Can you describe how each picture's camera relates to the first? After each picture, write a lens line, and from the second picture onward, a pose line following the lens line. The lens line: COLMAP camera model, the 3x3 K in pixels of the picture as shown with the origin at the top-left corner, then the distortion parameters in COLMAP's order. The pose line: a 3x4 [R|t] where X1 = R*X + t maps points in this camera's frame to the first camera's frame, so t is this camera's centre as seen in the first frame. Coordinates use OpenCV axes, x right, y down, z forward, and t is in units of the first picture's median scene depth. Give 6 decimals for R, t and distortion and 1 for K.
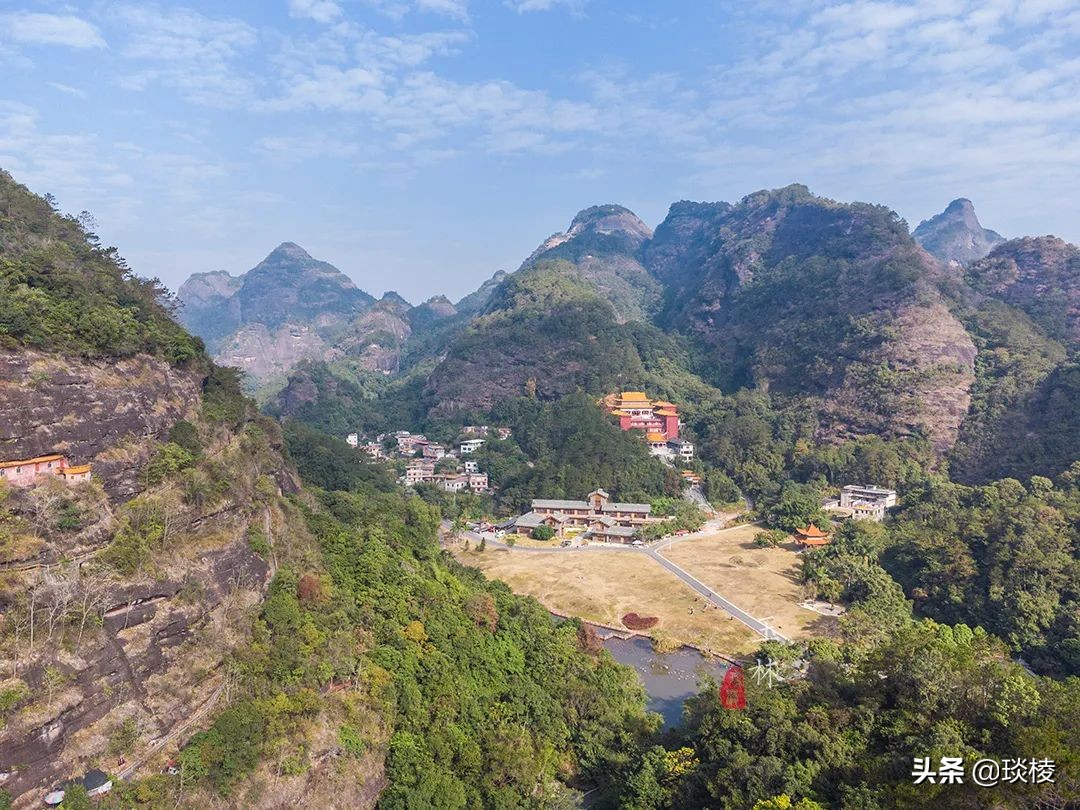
lens RADIAL K [[805.4, 0, 539.1], [0, 805.4, 422.5], [0, 0, 1]] dist [0.012970, 0.011739]
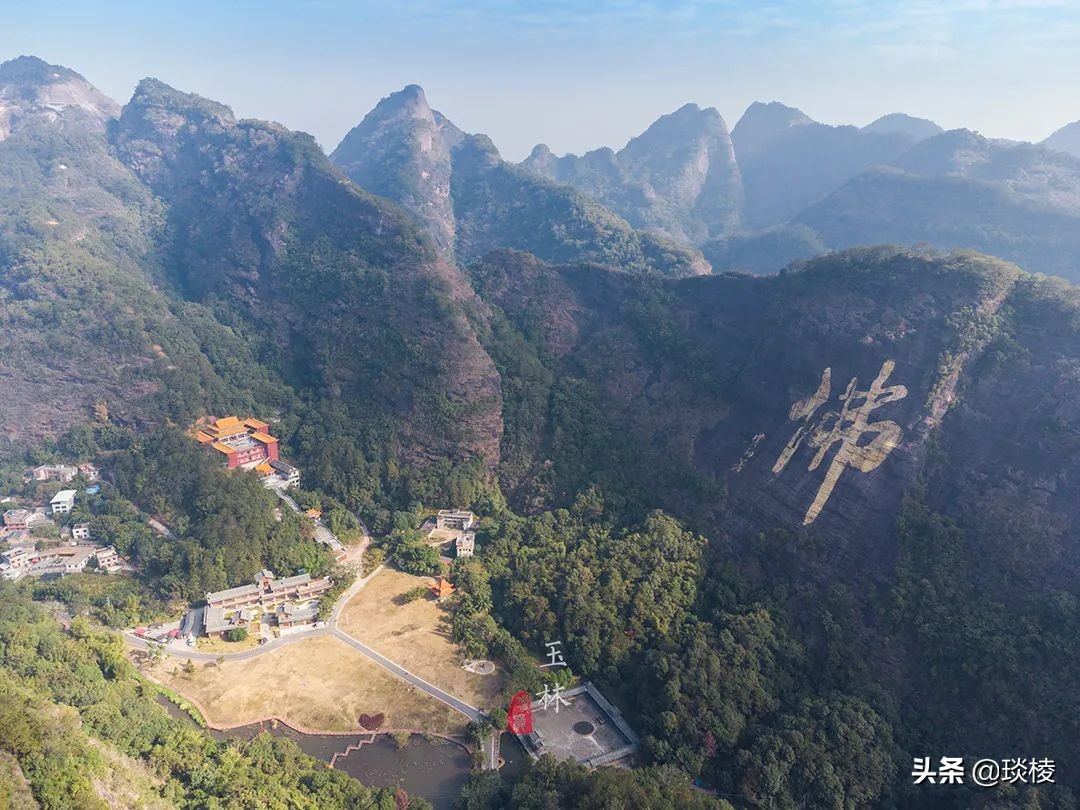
lens RADIAL K [[805.4, 0, 534.8], [0, 805.4, 404.2], [0, 0, 1]] dist [0.012970, 0.011739]
pose [[0.798773, -0.177610, 0.574819, -0.201850], [0.047334, 0.971022, 0.234254, -0.340220], [-0.599768, -0.159907, 0.784033, -0.119413]]
